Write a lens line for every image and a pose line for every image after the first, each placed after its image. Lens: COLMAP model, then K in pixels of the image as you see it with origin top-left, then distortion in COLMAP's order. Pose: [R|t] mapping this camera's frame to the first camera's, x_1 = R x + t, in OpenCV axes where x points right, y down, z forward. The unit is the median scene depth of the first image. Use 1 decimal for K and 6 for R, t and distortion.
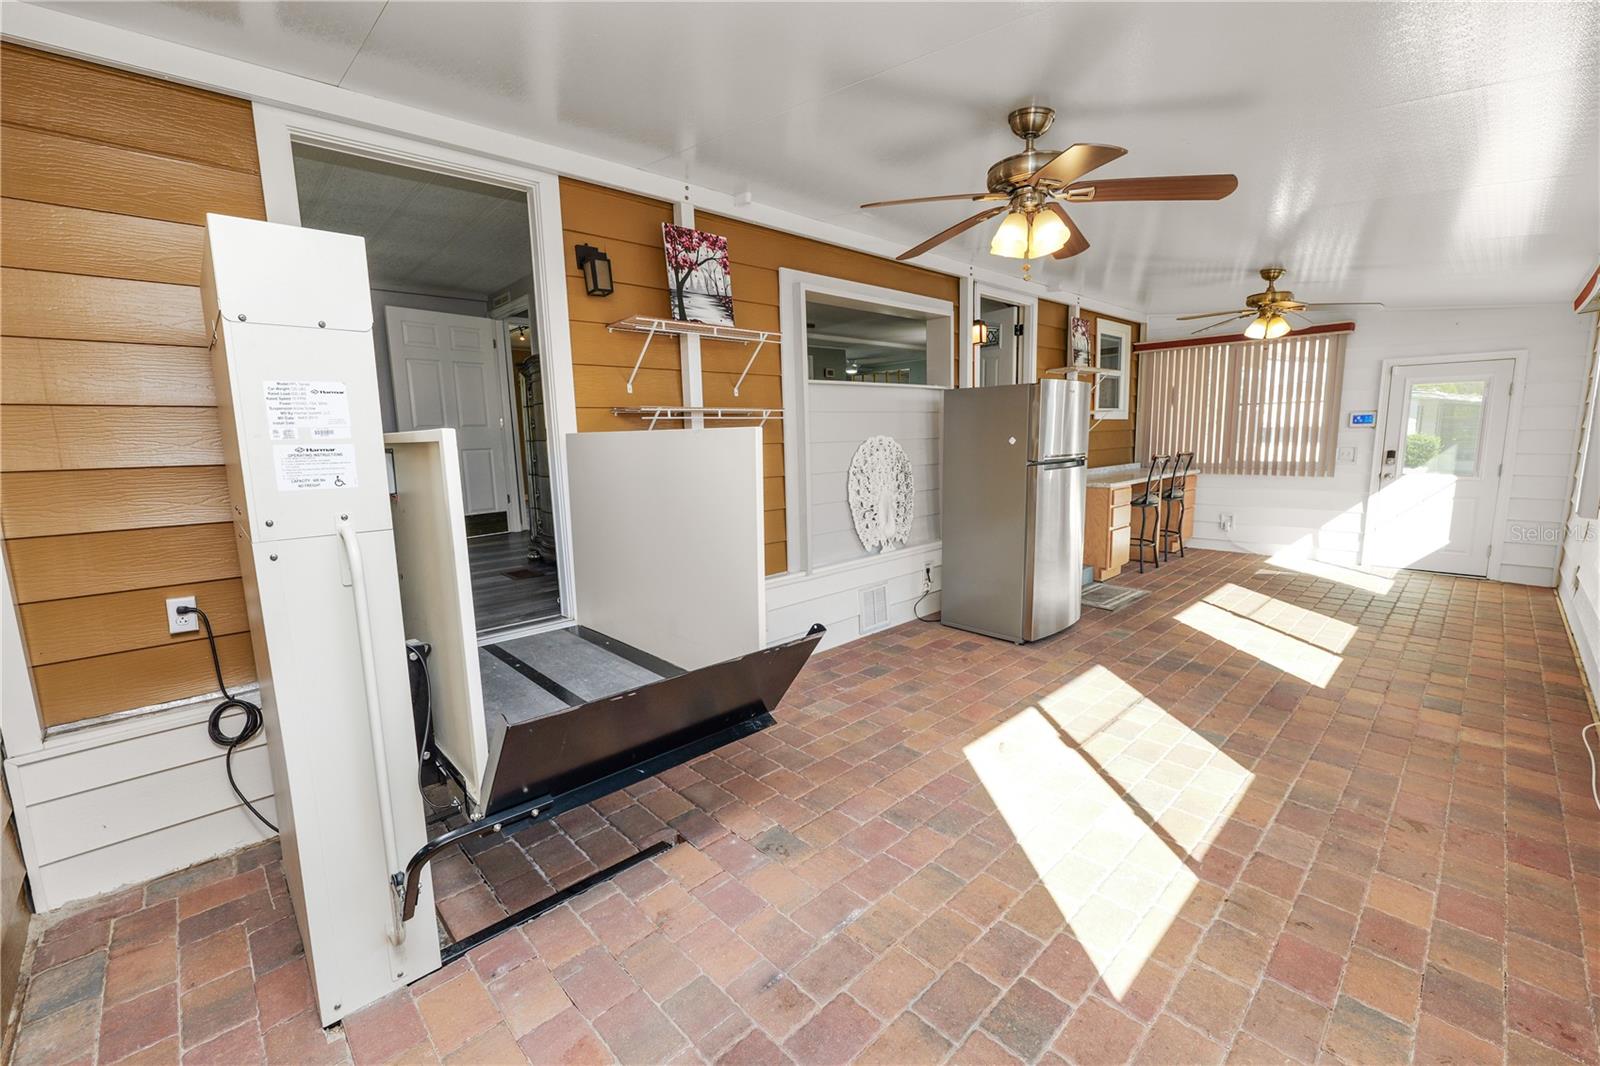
lens RADIAL K [[652.8, 0, 794.3], [0, 652.8, 533.2], [0, 0, 1]] dist [-0.012709, 0.001634]
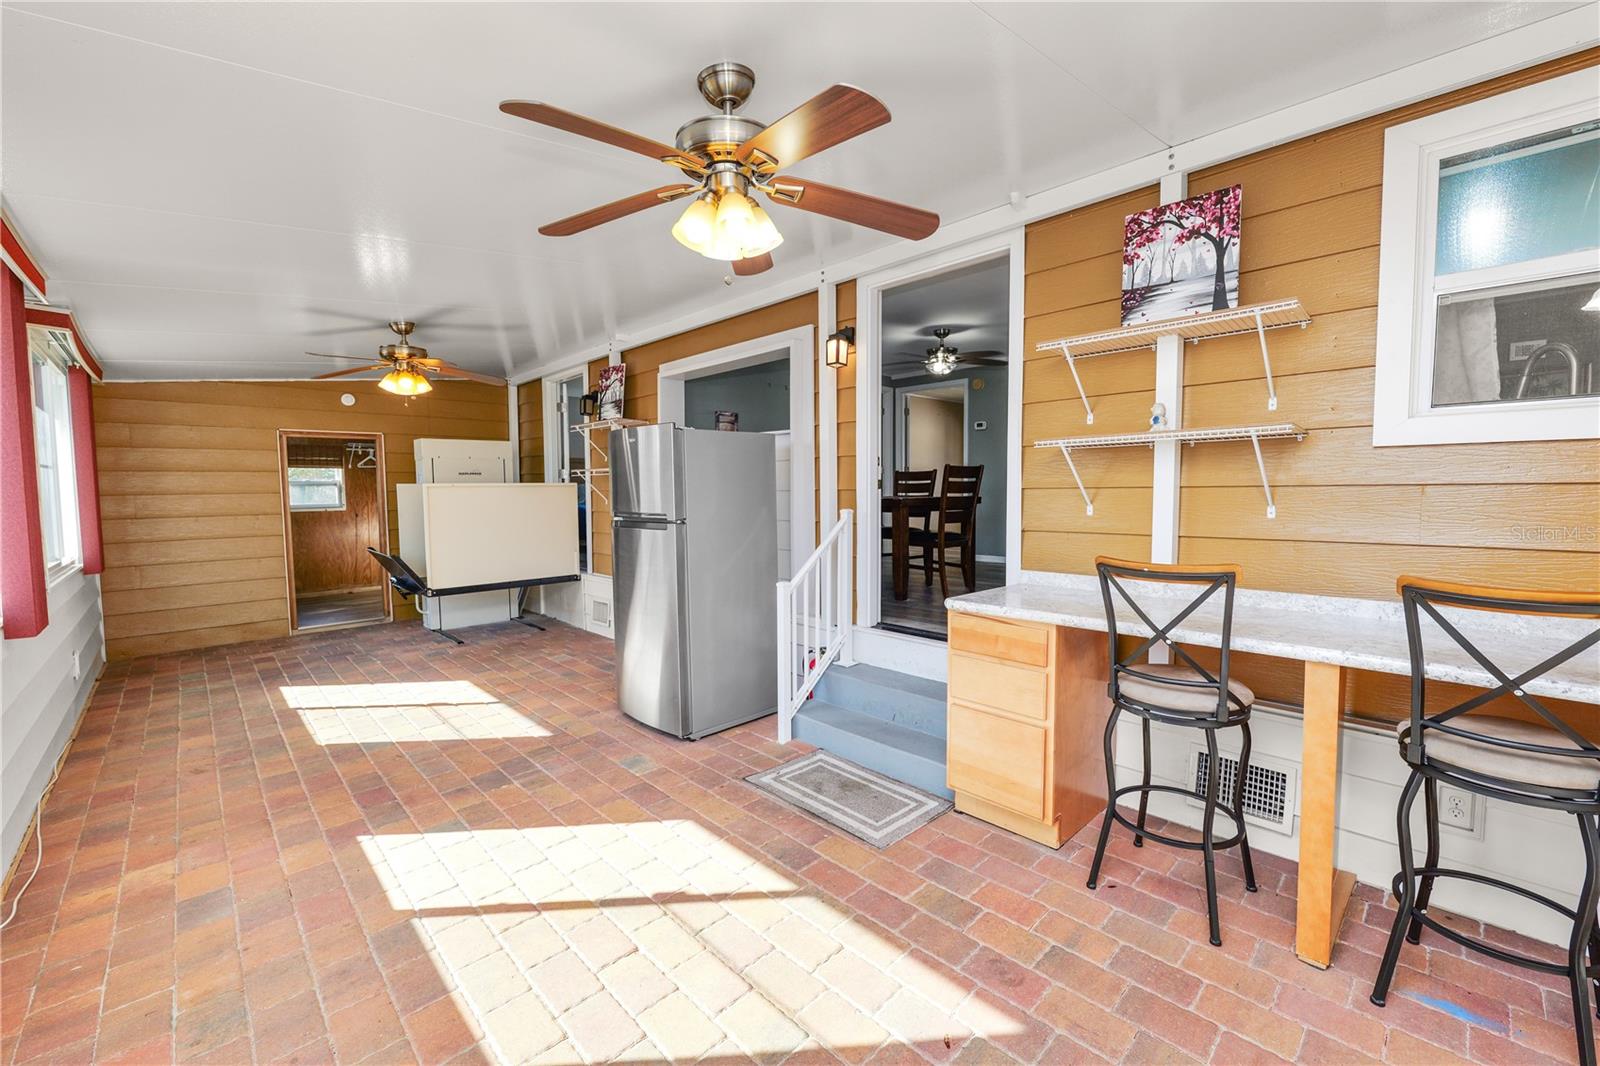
lens RADIAL K [[652.8, 0, 797.9], [0, 652.8, 535.5], [0, 0, 1]] dist [-0.012709, 0.001634]
pose [[0.014009, 0.103684, -0.994512, 0.868090], [-0.139890, 0.985031, 0.100725, -0.140655], [0.990068, 0.137711, 0.028304, 0.813526]]
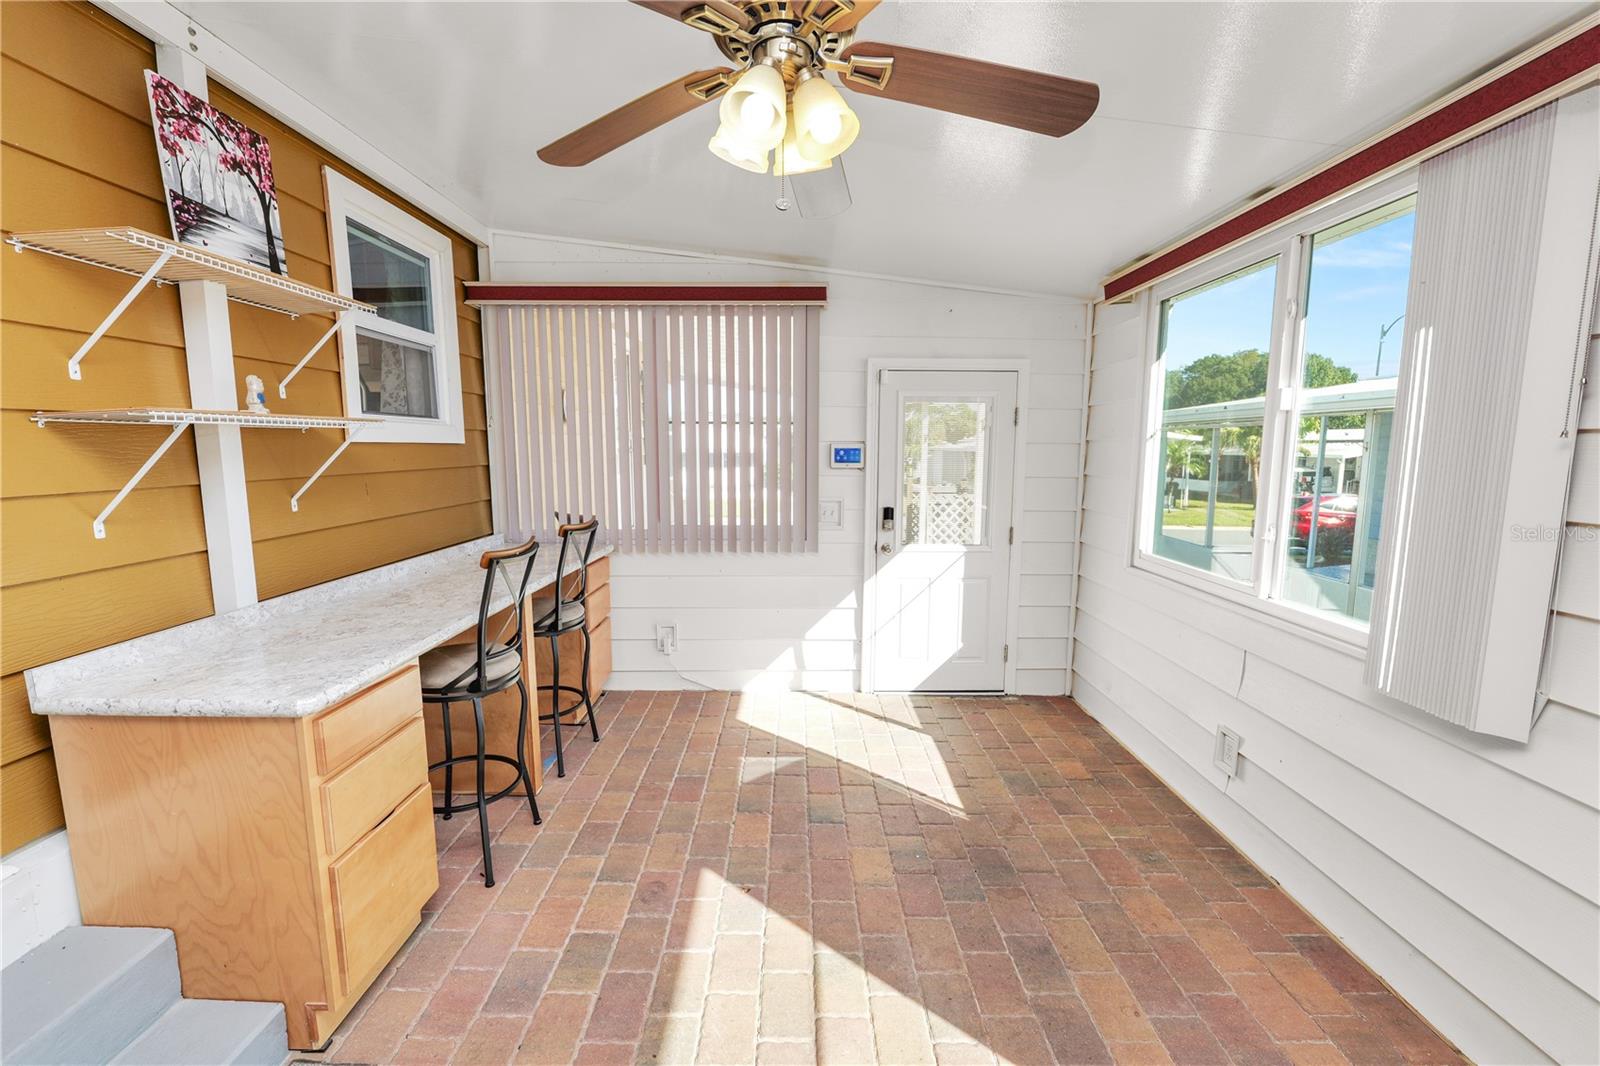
lens RADIAL K [[652.8, 0, 798.0], [0, 652.8, 539.6], [0, 0, 1]] dist [-0.012709, 0.001634]
pose [[0.679619, -0.075415, 0.729678, 0.410071], [0.091529, 0.995646, 0.017653, -0.115505], [-0.727833, 0.054790, 0.683563, 0.637741]]
